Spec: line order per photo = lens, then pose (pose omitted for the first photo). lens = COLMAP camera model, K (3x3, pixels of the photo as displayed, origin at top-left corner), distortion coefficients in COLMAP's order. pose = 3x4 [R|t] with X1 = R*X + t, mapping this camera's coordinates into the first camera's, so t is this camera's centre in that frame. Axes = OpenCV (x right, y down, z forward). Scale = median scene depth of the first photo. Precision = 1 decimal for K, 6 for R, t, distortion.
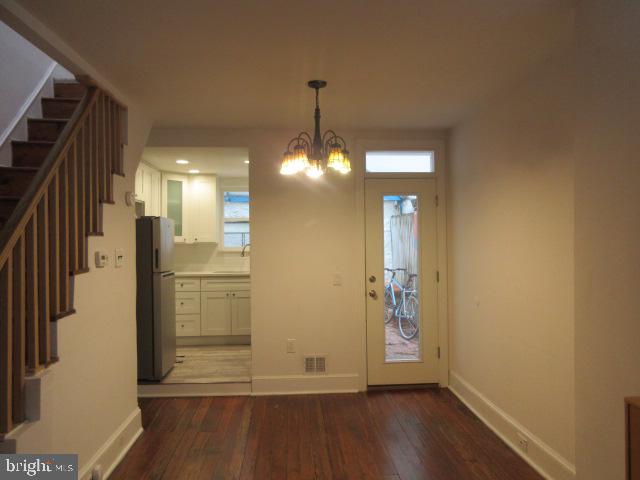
lens RADIAL K [[510.0, 0, 318.6], [0, 510.0, 239.7], [0, 0, 1]] dist [0.041329, 0.011723]
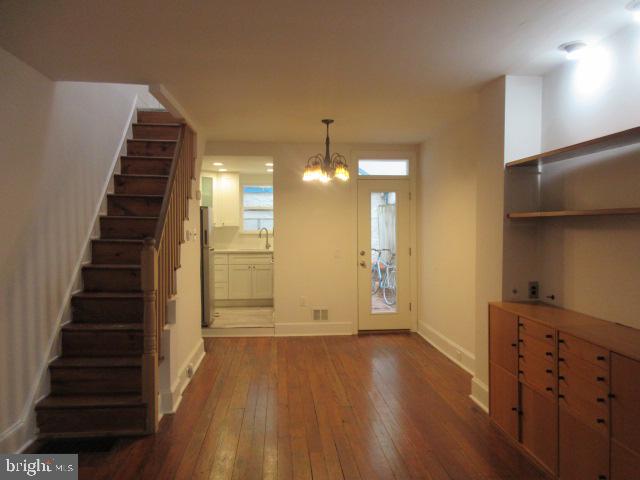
lens RADIAL K [[510.0, 0, 320.9], [0, 510.0, 237.6], [0, 0, 1]] dist [0.041329, 0.011723]
pose [[0.999674, 0.004926, 0.025038, -0.040718], [-0.005485, 0.999736, 0.022311, 0.005317], [-0.024922, -0.022441, 0.999438, -0.361842]]
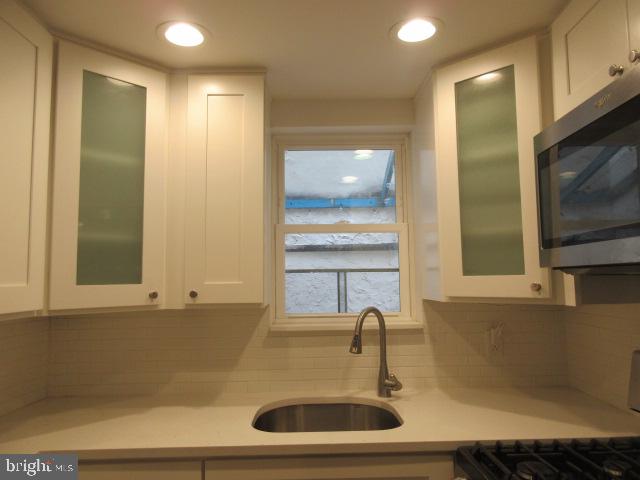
lens RADIAL K [[510.0, 0, 321.3], [0, 510.0, 240.9], [0, 0, 1]] dist [0.041329, 0.011723]
pose [[0.998252, -0.022642, -0.054593, -0.208474], [0.017784, 0.995972, -0.087886, -0.005327], [0.056363, 0.086761, 0.994633, 0.978465]]
